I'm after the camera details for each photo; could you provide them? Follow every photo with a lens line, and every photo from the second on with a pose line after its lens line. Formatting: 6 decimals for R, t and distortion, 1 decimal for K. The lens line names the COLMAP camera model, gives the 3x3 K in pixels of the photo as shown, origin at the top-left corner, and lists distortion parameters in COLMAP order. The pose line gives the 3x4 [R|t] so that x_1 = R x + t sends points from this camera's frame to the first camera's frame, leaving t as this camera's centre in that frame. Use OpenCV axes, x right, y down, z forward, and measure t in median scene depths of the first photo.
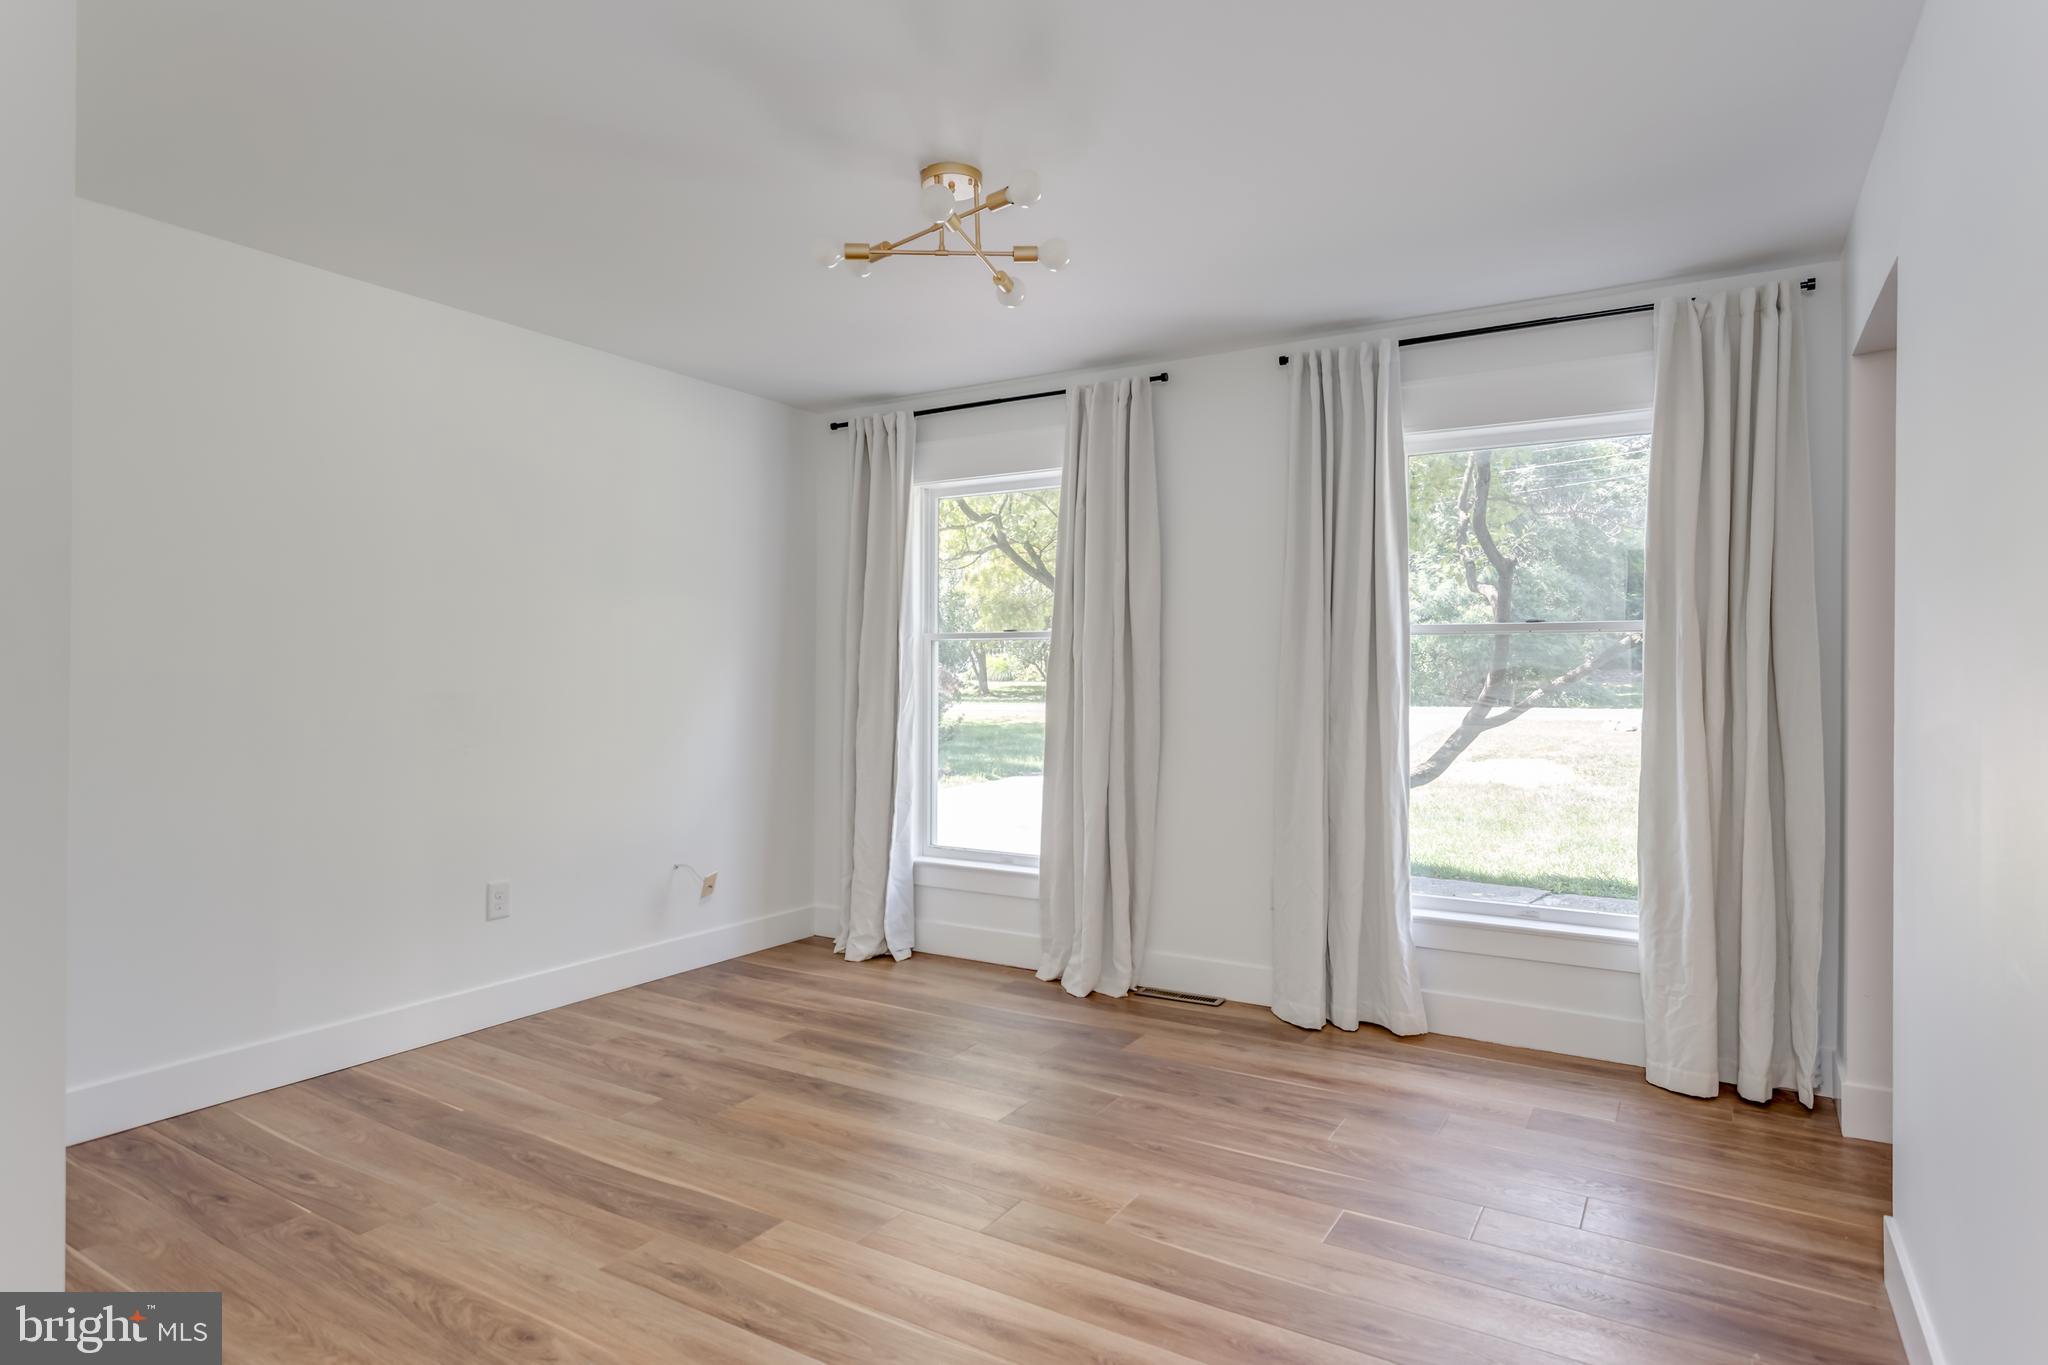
lens RADIAL K [[1138.3, 0, 1024.0], [0, 1138.3, 682.5], [0, 0, 1]] dist [-0.040983, 0.033507]
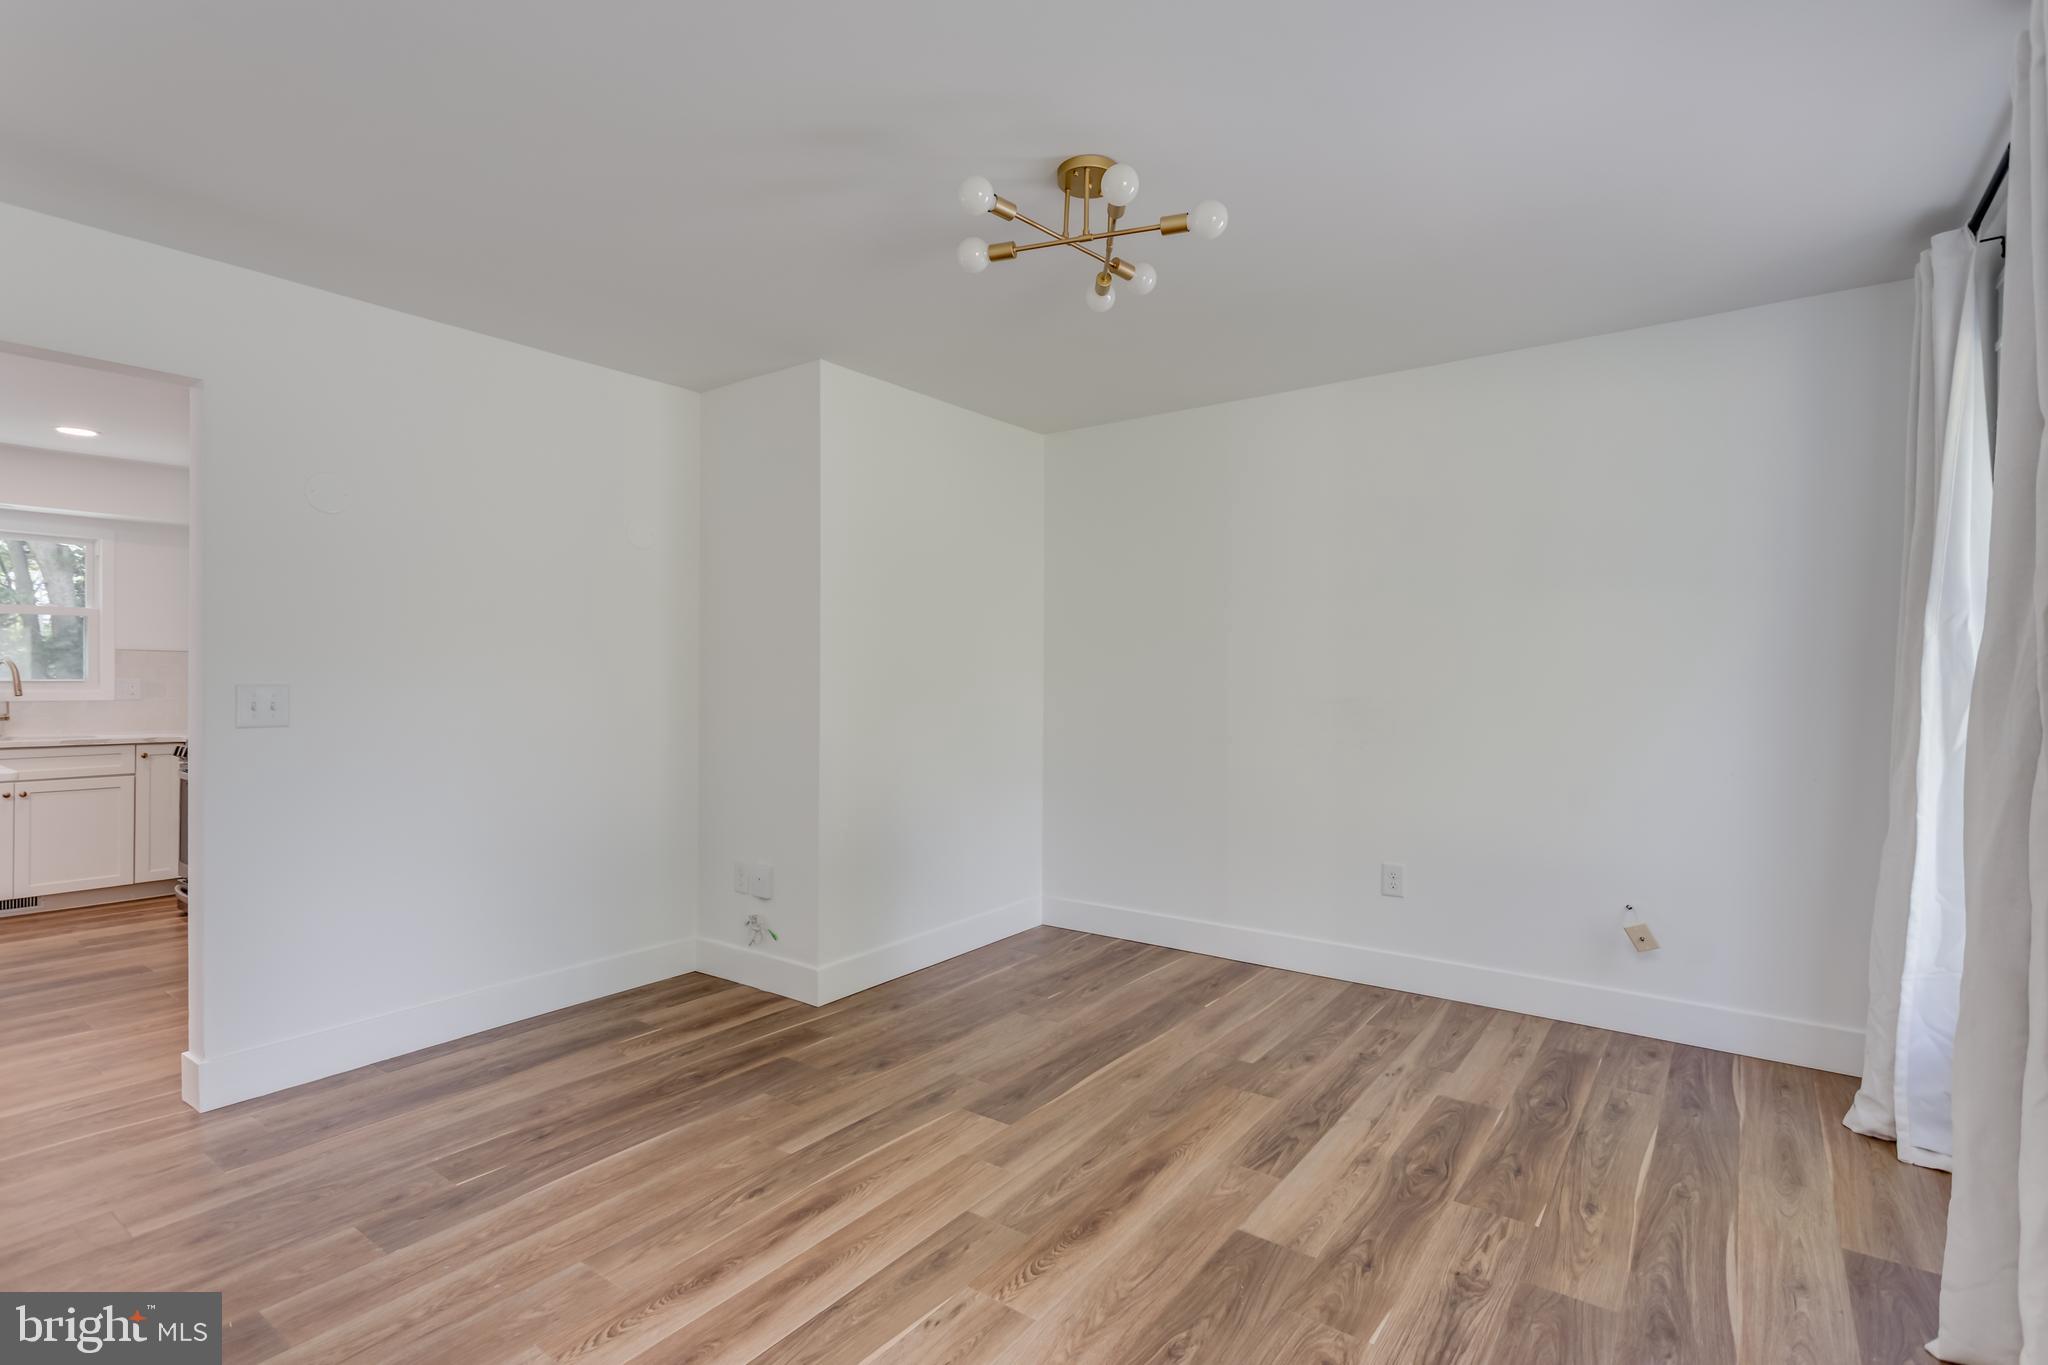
lens RADIAL K [[976.3, 0, 1024.0], [0, 976.3, 682.5], [0, 0, 1]] dist [0.000612, 0.000493]
pose [[-0.092433, 0.002135, -0.995717, 0.652544], [-0.007589, 0.999967, 0.002848, -0.007130], [0.995690, 0.007819, -0.092414, 0.856216]]
